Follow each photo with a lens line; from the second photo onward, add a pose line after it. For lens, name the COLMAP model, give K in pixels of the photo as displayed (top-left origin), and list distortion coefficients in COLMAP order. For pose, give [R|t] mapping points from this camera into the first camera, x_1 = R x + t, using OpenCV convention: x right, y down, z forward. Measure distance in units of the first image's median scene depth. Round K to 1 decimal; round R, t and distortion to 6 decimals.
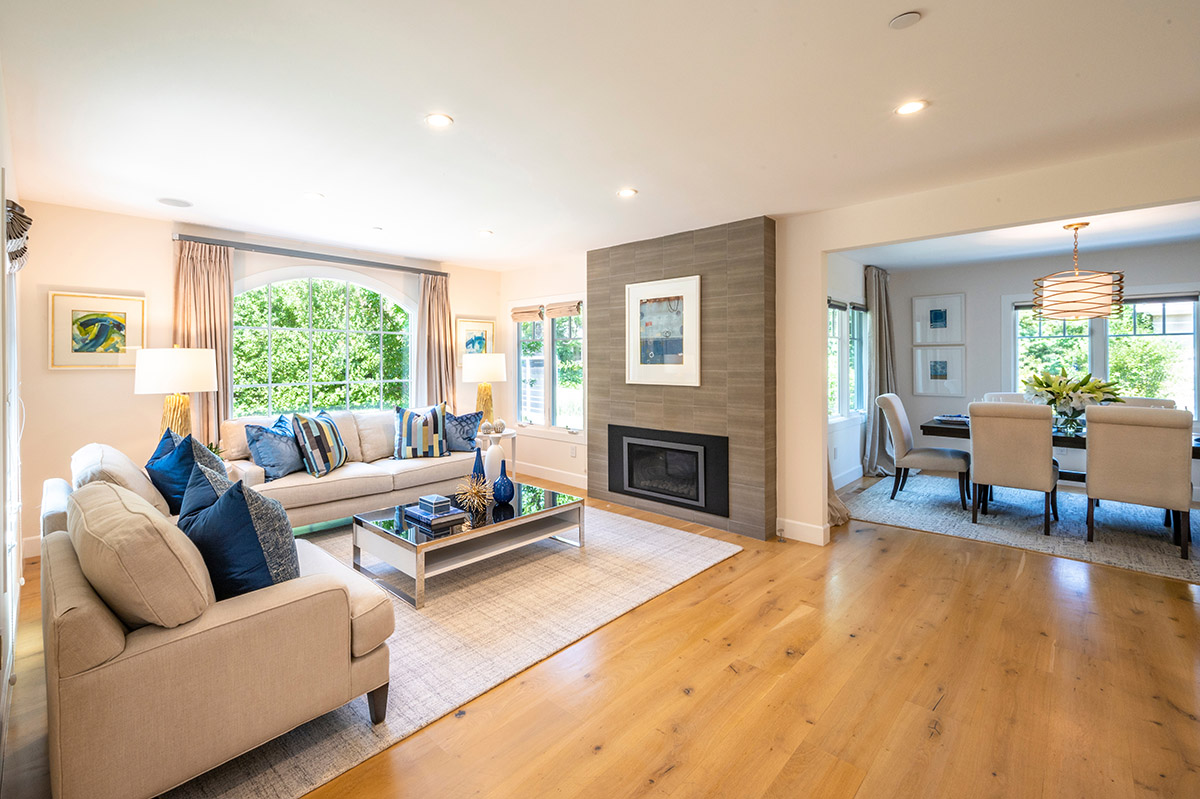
lens RADIAL K [[518.1, 0, 542.5], [0, 518.1, 359.9], [0, 0, 1]] dist [0.001754, 0.000382]
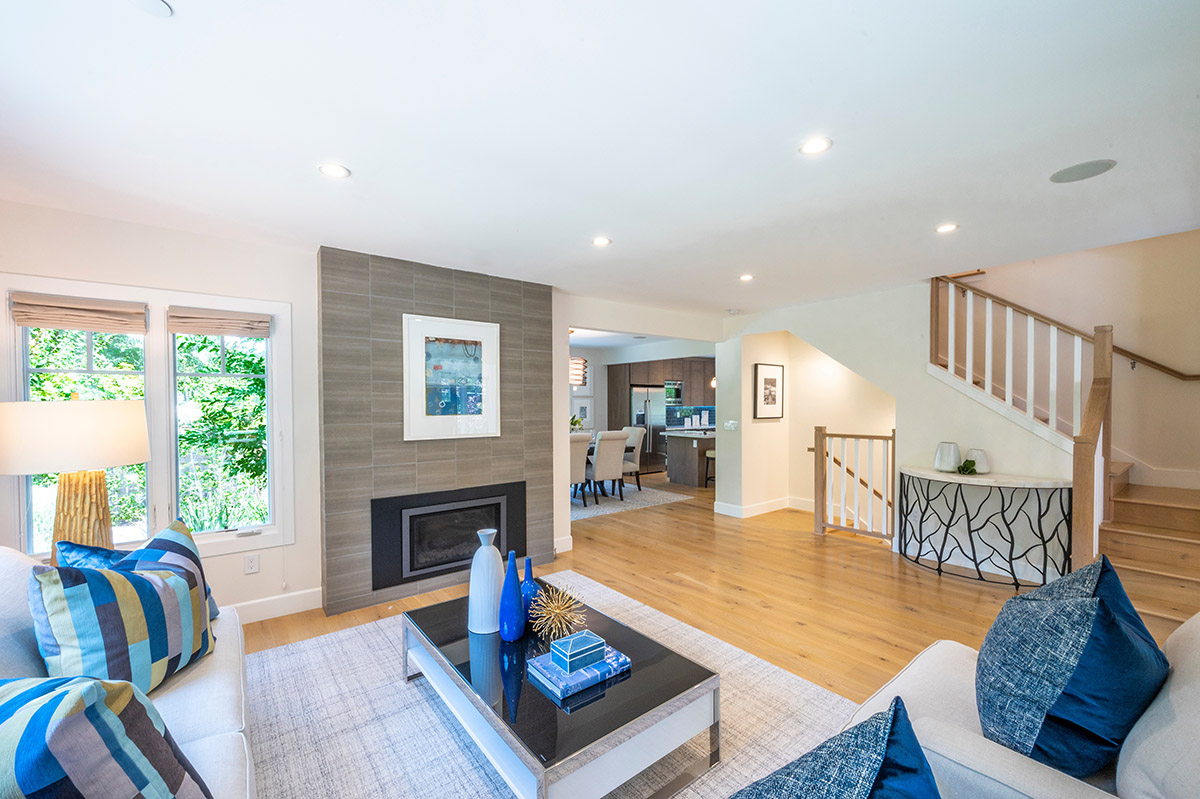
lens RADIAL K [[497.2, 0, 591.5], [0, 497.2, 408.8], [0, 0, 1]] dist [0.002571, -0.000536]
pose [[0.098730, -0.012391, 0.995037, -0.640166], [0.001024, 0.999923, 0.012350, -0.013619], [-0.995114, -0.000200, 0.098736, 0.748548]]
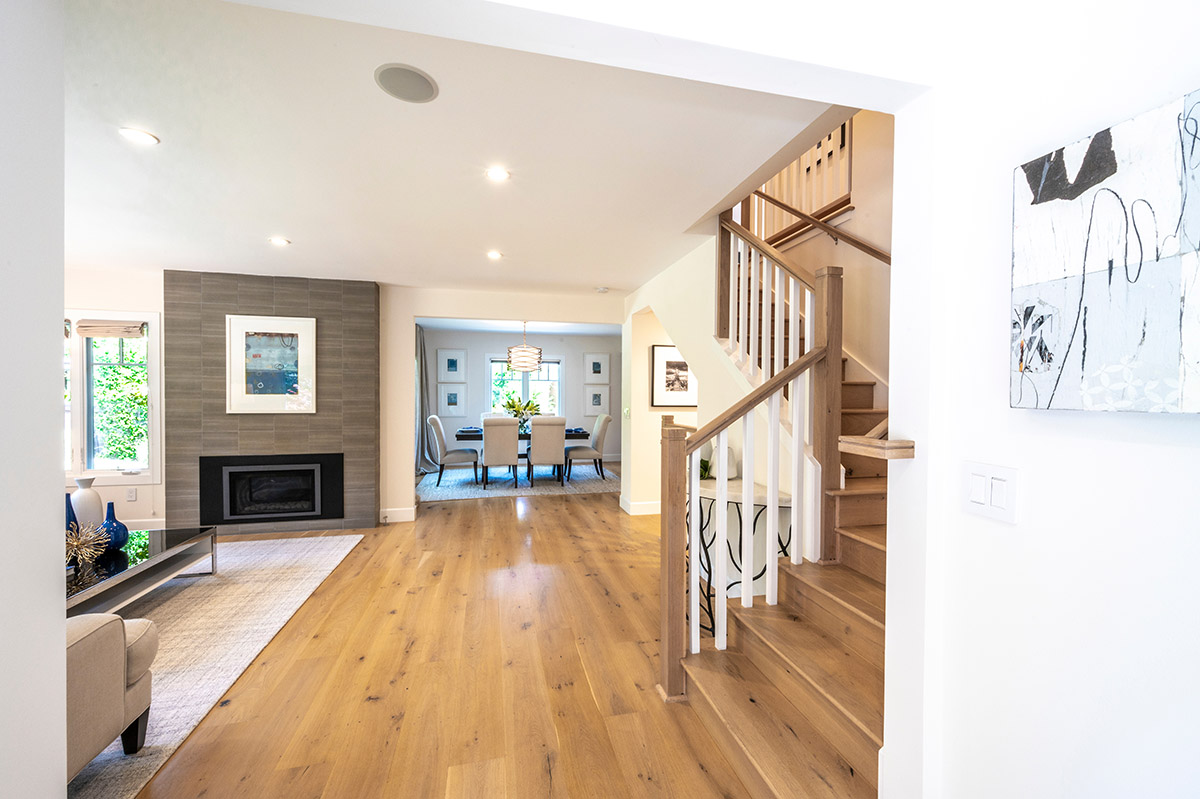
lens RADIAL K [[476.8, 0, 596.8], [0, 476.8, 399.5], [0, 0, 1]] dist [-0.003065, 0.000345]
pose [[0.515737, -0.004764, 0.856734, -0.298603], [-0.008146, 0.999912, 0.010464, 0.003474], [-0.856708, -0.012376, 0.515653, -0.102415]]
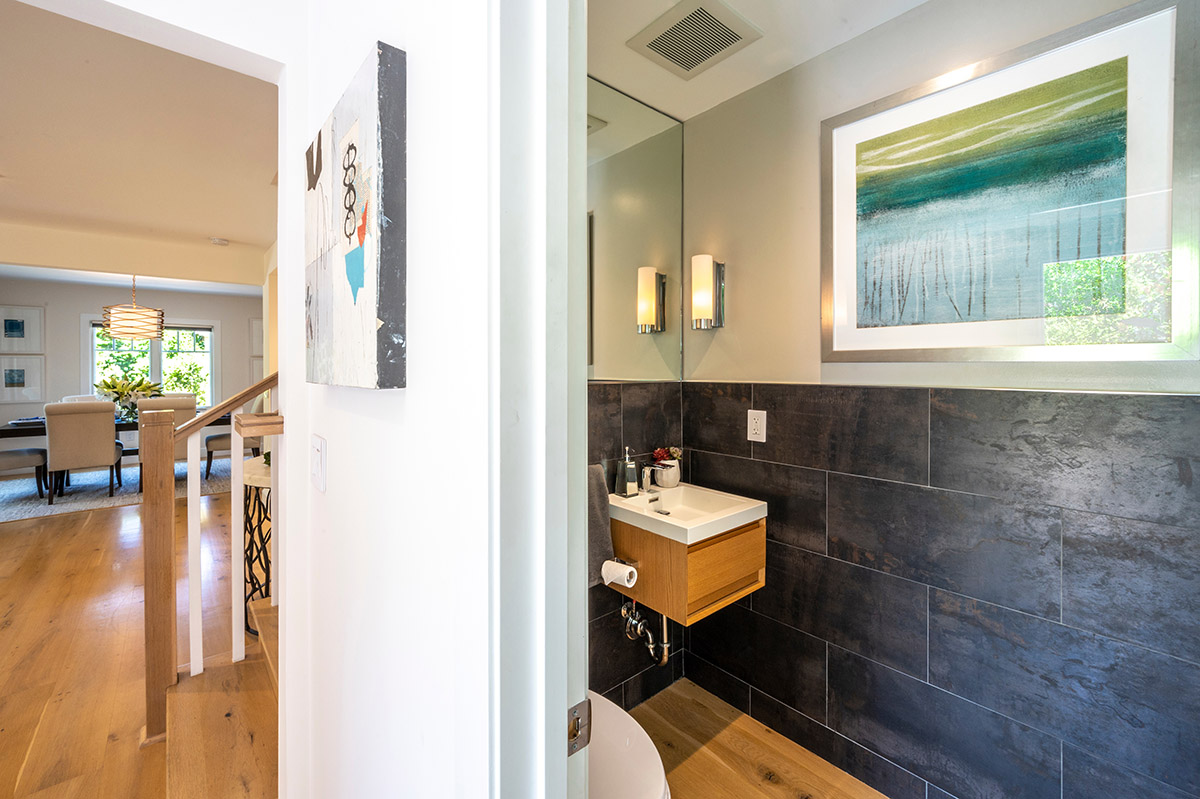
lens RADIAL K [[497.2, 0, 602.1], [0, 497.2, 369.4], [0, 0, 1]] dist [0.002571, -0.000536]
pose [[0.054904, -0.000412, 0.998492, -0.241399], [-0.000672, 1.000000, 0.000450, 0.001448], [-0.998491, -0.000696, 0.054904, -0.328915]]
